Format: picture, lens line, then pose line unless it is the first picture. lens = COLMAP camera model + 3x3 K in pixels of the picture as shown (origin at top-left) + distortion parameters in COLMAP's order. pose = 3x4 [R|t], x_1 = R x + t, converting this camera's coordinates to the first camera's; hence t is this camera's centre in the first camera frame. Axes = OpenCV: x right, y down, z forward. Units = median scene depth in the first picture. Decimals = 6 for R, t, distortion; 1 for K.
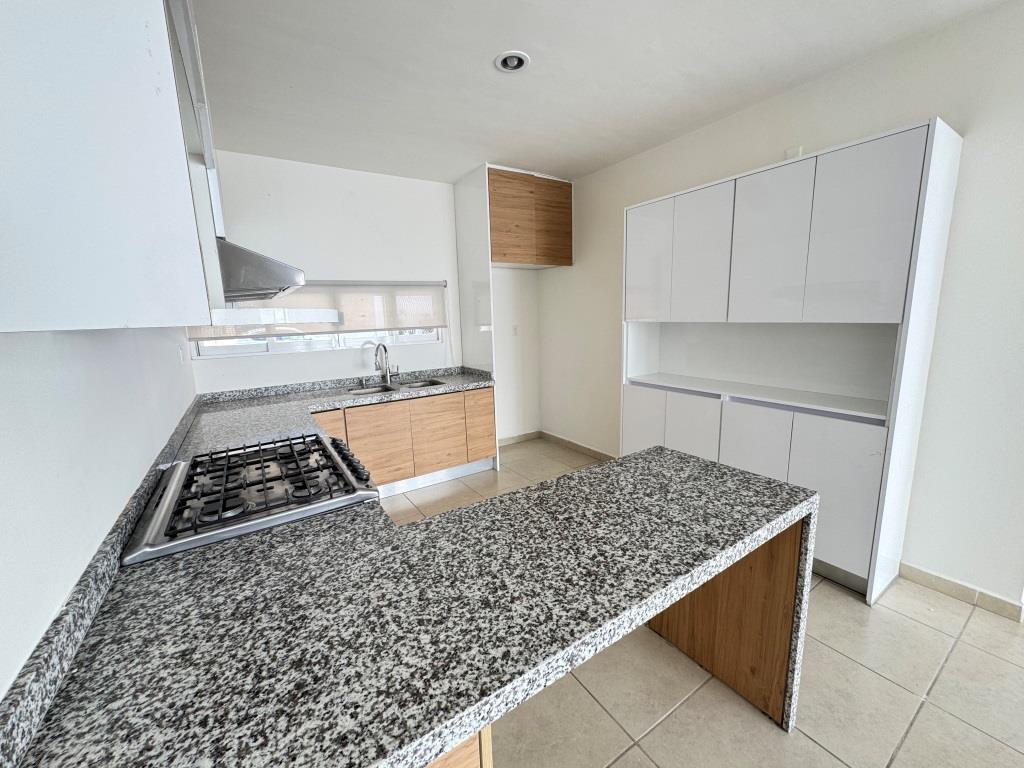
lens RADIAL K [[407.6, 0, 512.2], [0, 407.6, 382.5], [0, 0, 1]] dist [-0.002581, 0.000556]
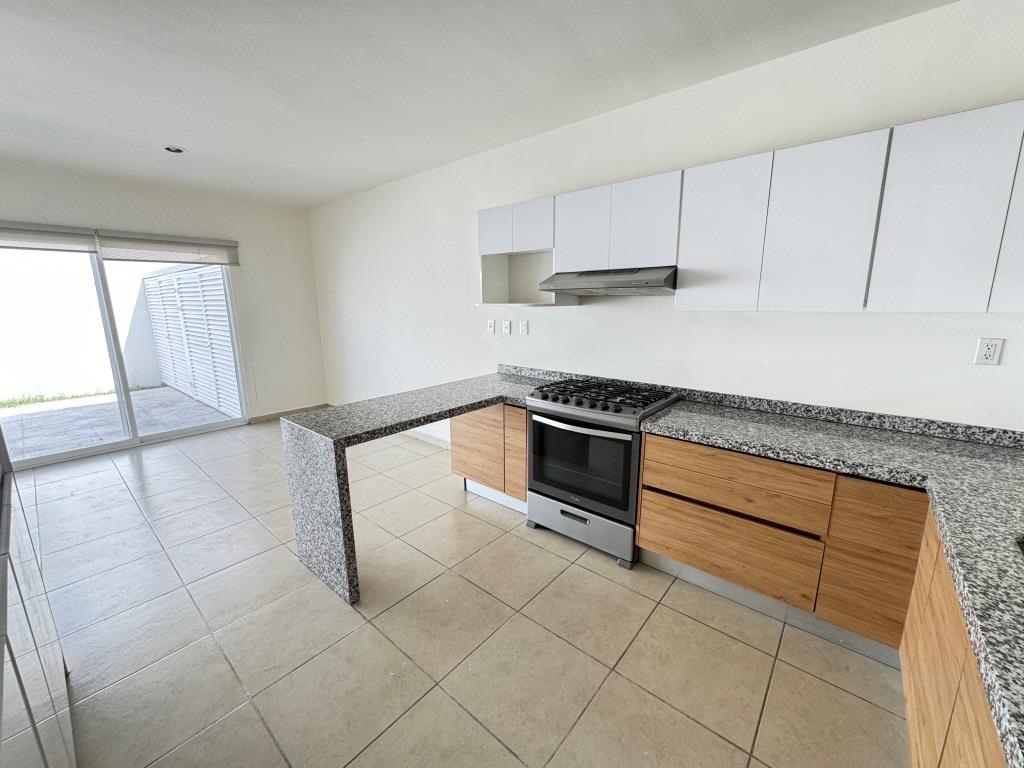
lens RADIAL K [[407.6, 0, 512.2], [0, 407.6, 382.5], [0, 0, 1]] dist [-0.002581, 0.000556]
pose [[-0.958381, 0.091866, -0.270307, 0.113882], [-0.011696, 0.933385, 0.358687, -0.221226], [0.285252, 0.346920, -0.893464, 1.222372]]
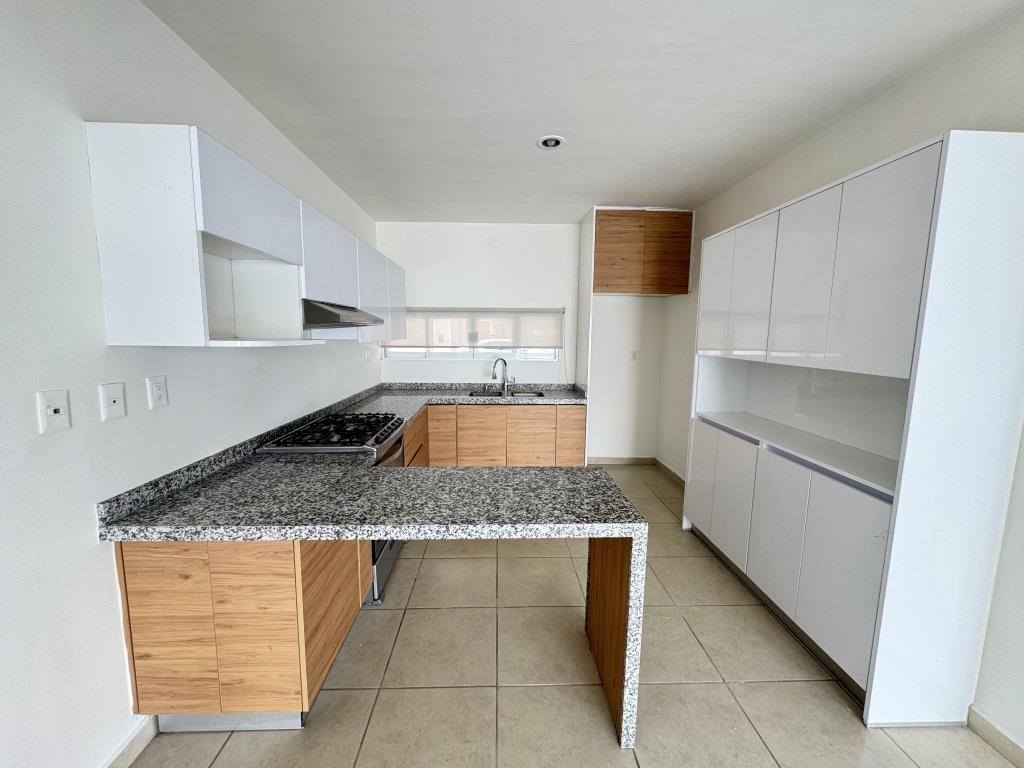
lens RADIAL K [[407.6, 0, 512.2], [0, 407.6, 382.5], [0, 0, 1]] dist [-0.002581, 0.000556]
pose [[0.855103, 0.102931, -0.508138, 0.419622], [-0.123634, 0.992303, -0.007048, -0.021323], [0.503501, 0.068850, 0.861247, -0.060473]]
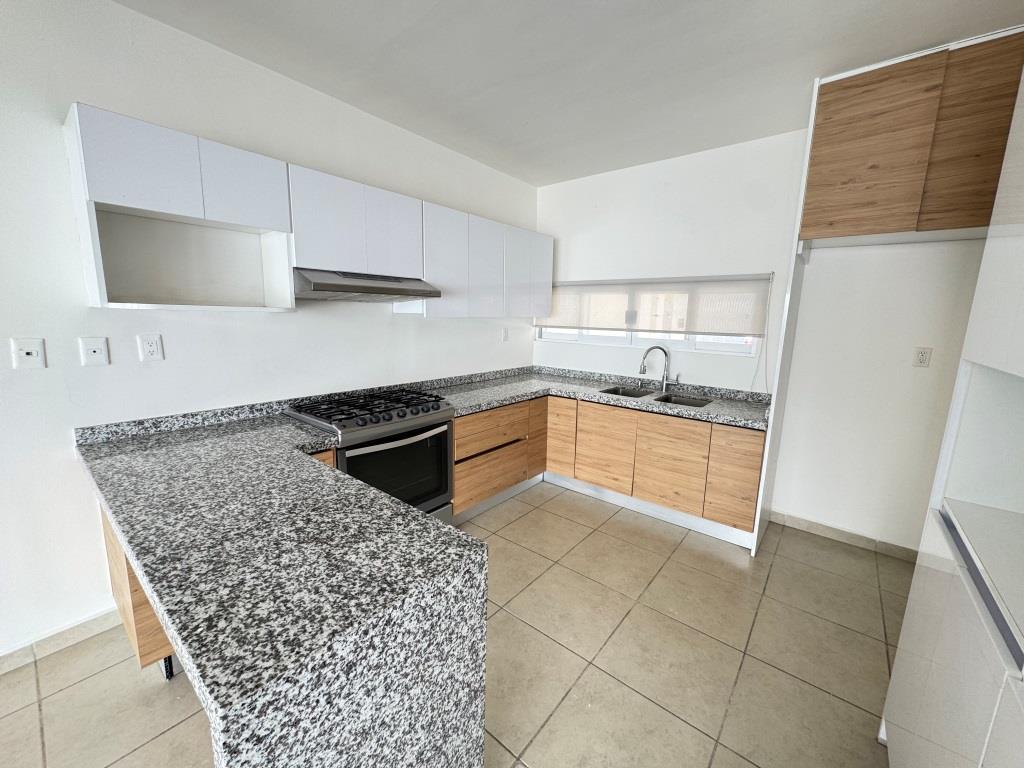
lens RADIAL K [[407.6, 0, 512.2], [0, 407.6, 382.5], [0, 0, 1]] dist [-0.002581, 0.000556]
pose [[0.302867, 0.197923, -0.932254, 0.536598], [-0.191692, 0.970857, 0.143843, -0.103695], [0.933556, 0.135140, 0.331981, 0.486577]]
